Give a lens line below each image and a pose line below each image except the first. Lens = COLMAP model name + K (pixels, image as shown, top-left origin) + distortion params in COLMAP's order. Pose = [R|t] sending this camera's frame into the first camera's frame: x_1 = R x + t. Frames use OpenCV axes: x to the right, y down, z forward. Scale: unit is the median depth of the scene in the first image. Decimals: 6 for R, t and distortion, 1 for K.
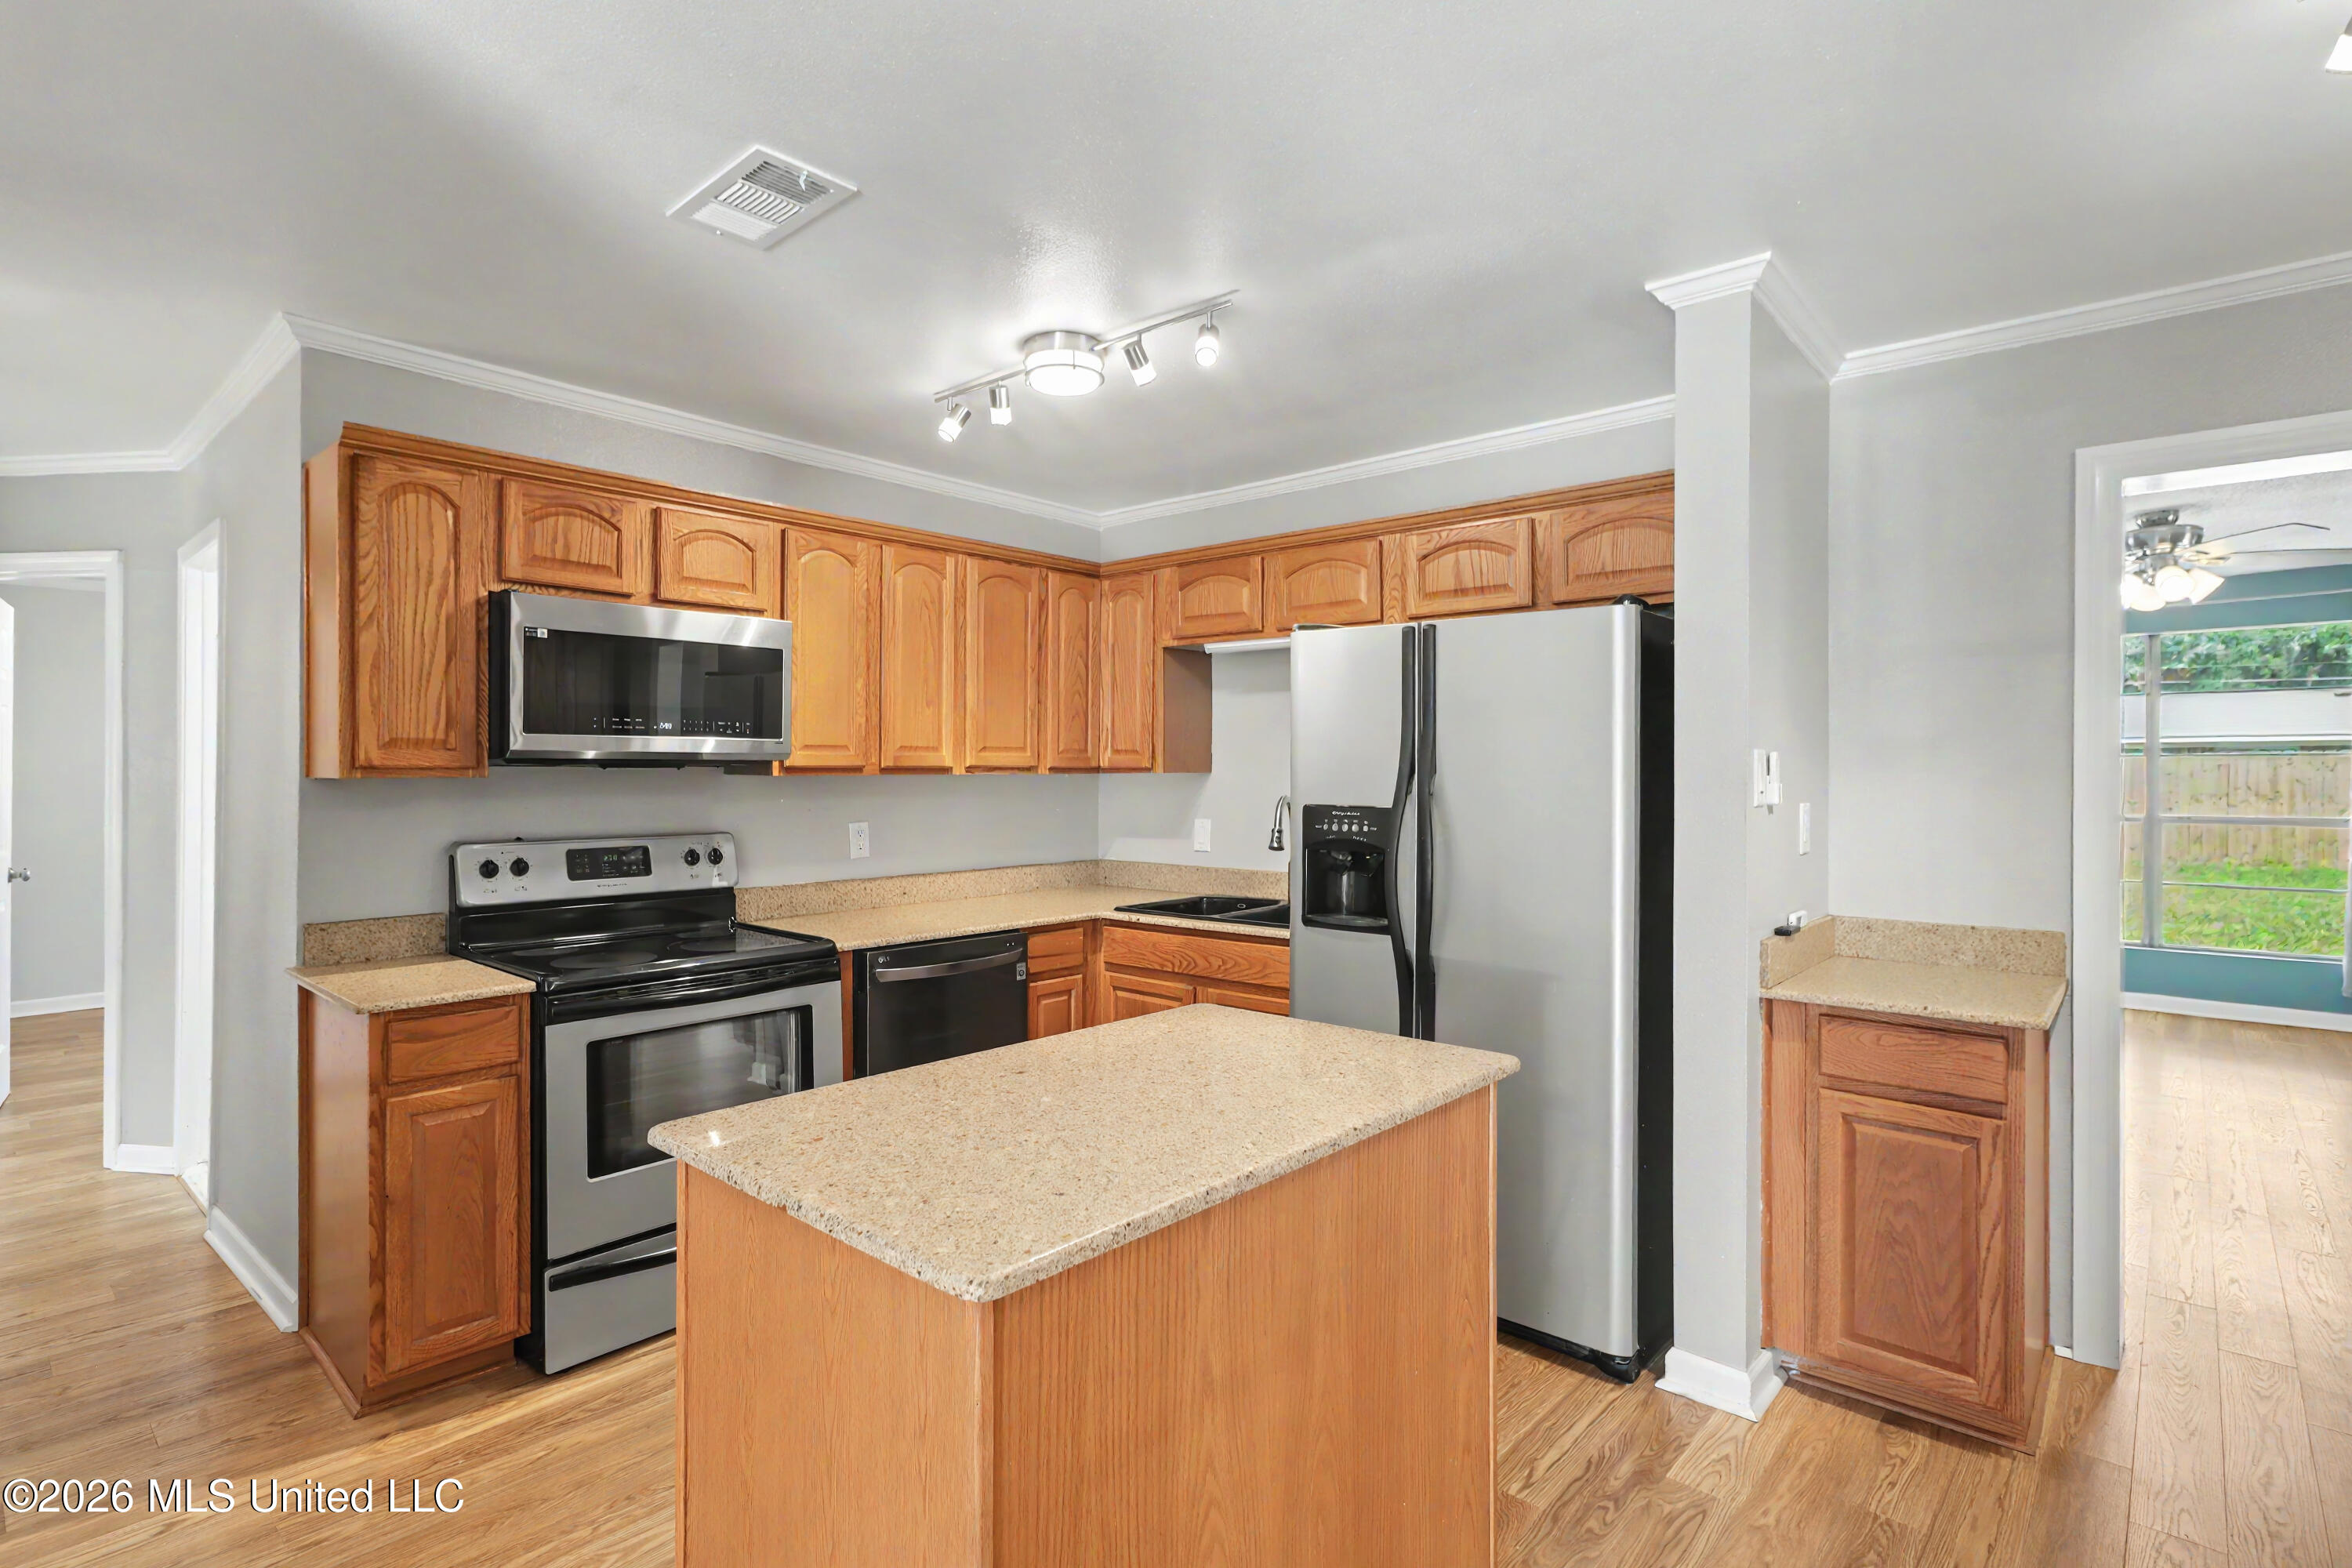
lens RADIAL K [[1130.0, 0, 1180.6], [0, 1130.0, 769.9], [0, 0, 1]] dist [-0.011670, 0.002282]
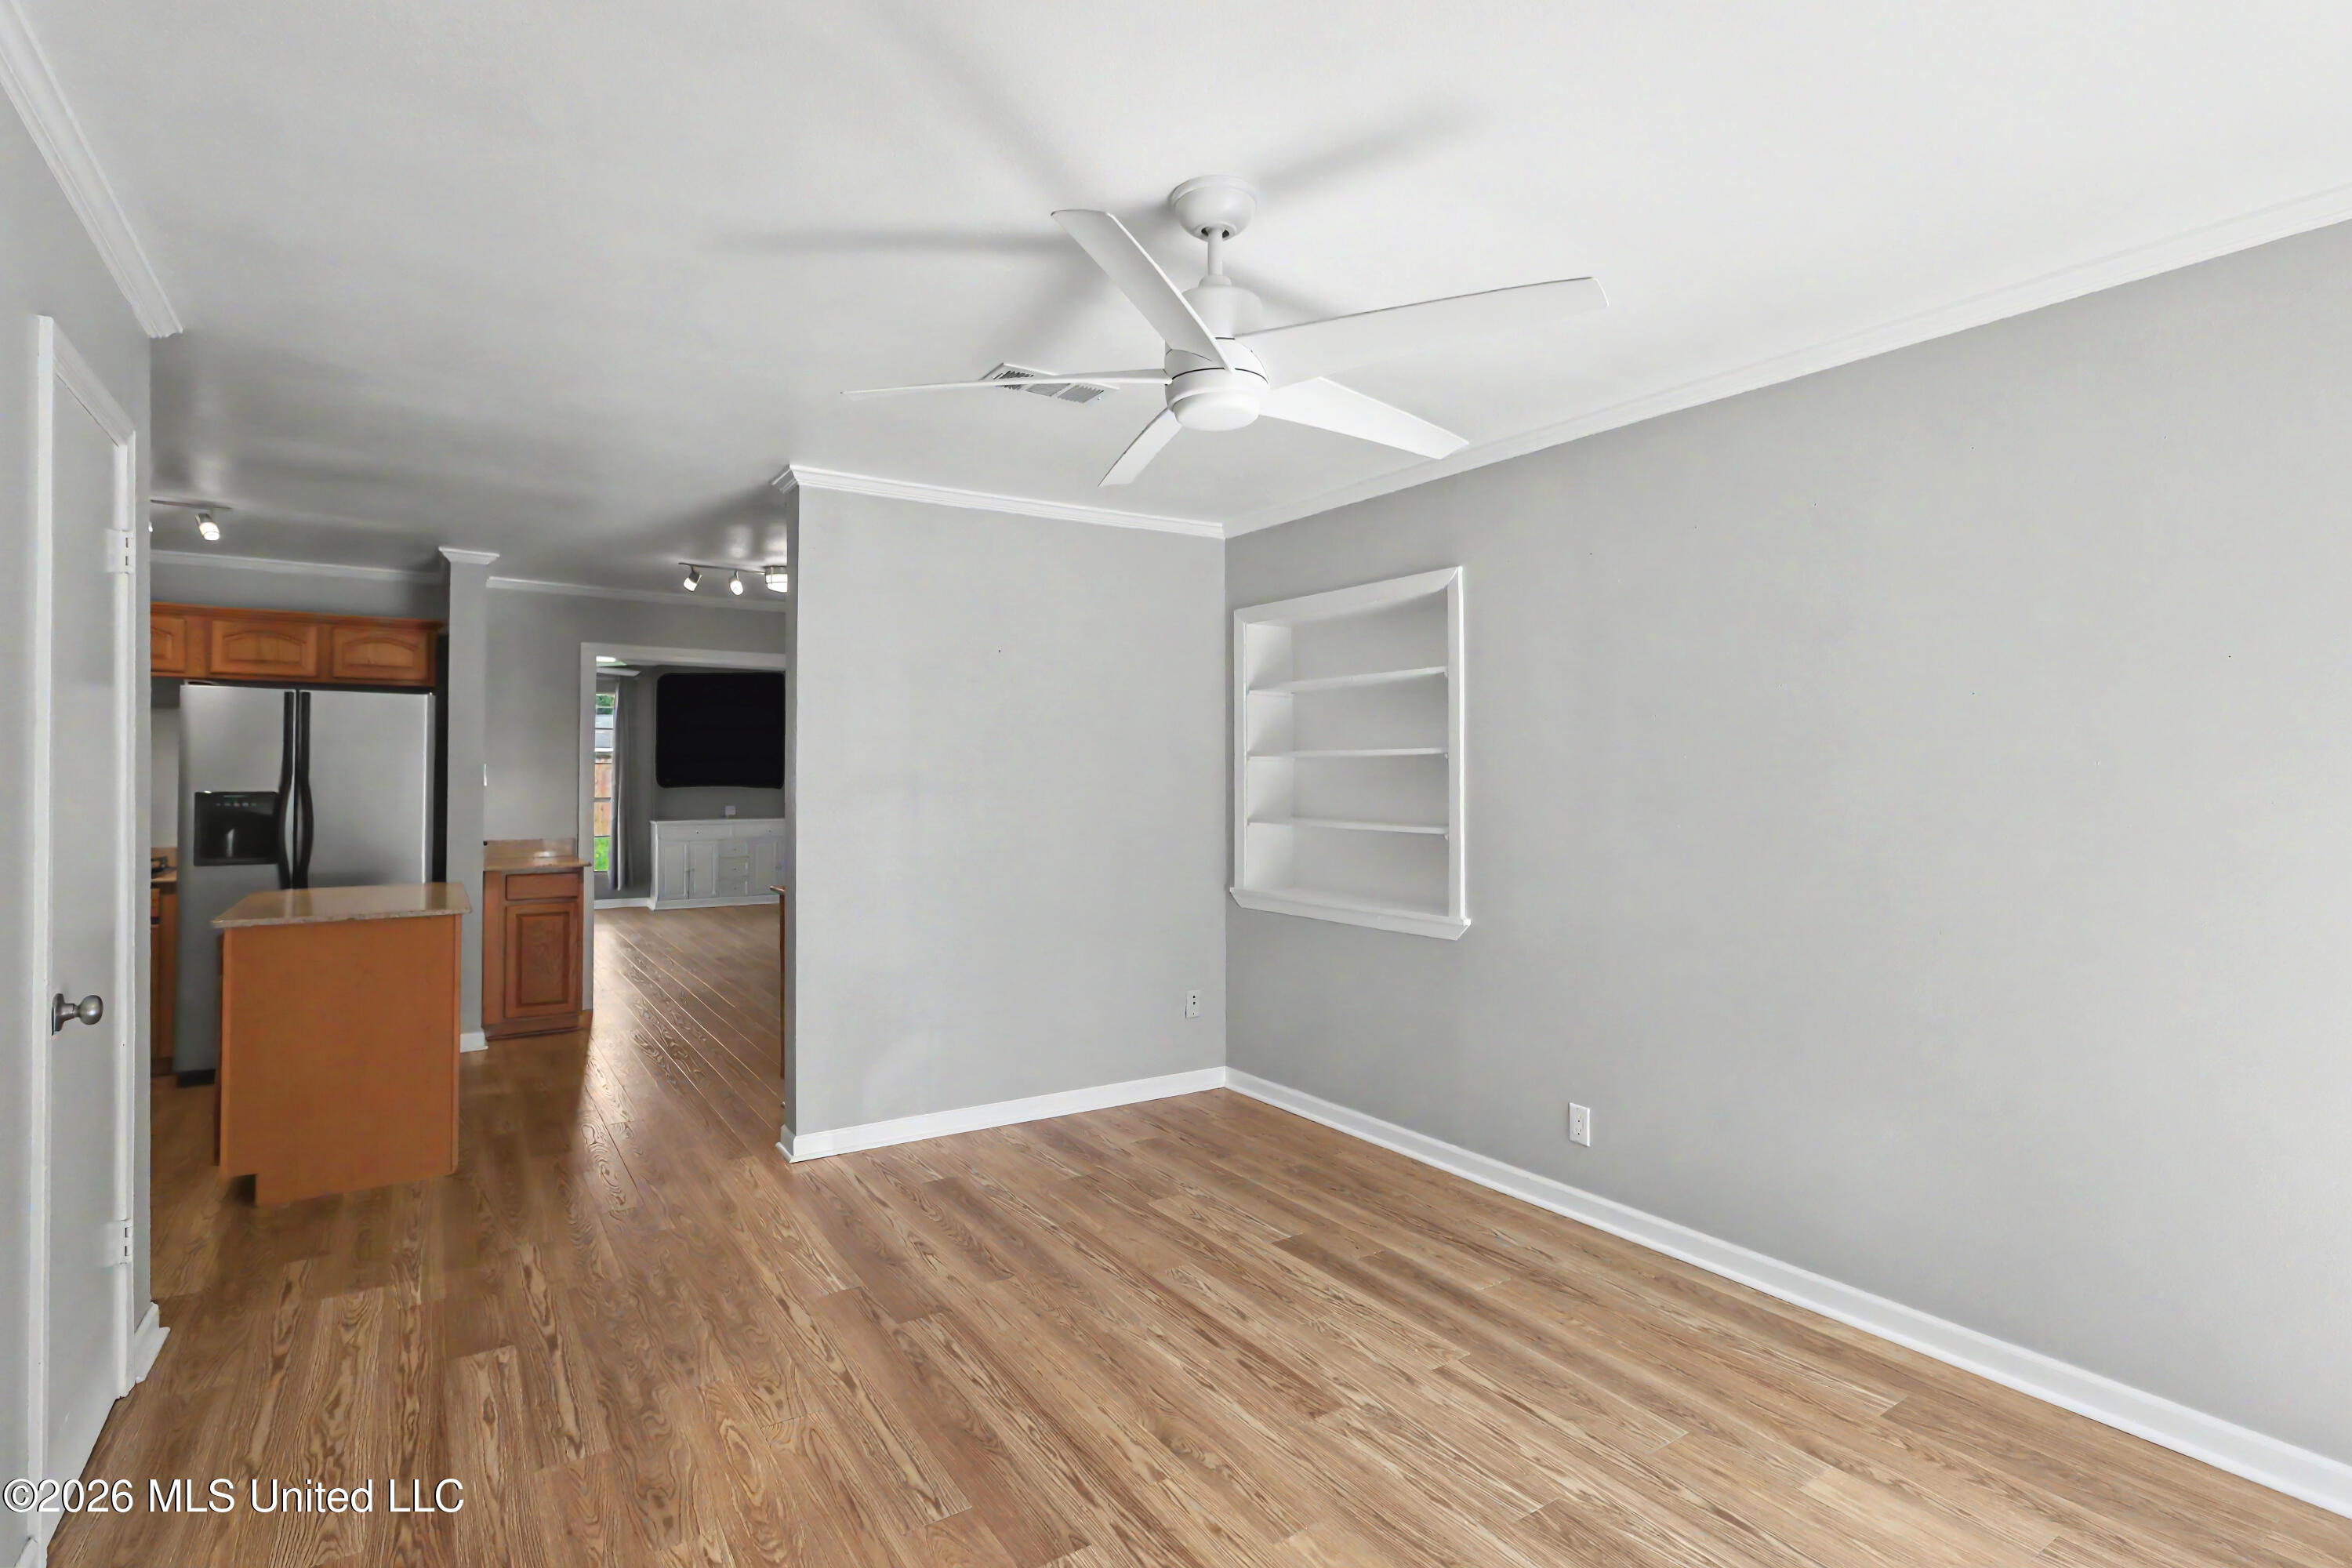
lens RADIAL K [[1130.0, 0, 1178.6], [0, 1130.0, 775.9], [0, 0, 1]] dist [-0.011670, 0.002282]
pose [[0.251483, 0.008032, 0.967828, -1.192126], [-0.011122, 0.999924, -0.005408, 0.002907], [-0.967798, -0.009404, 0.251553, -0.837503]]
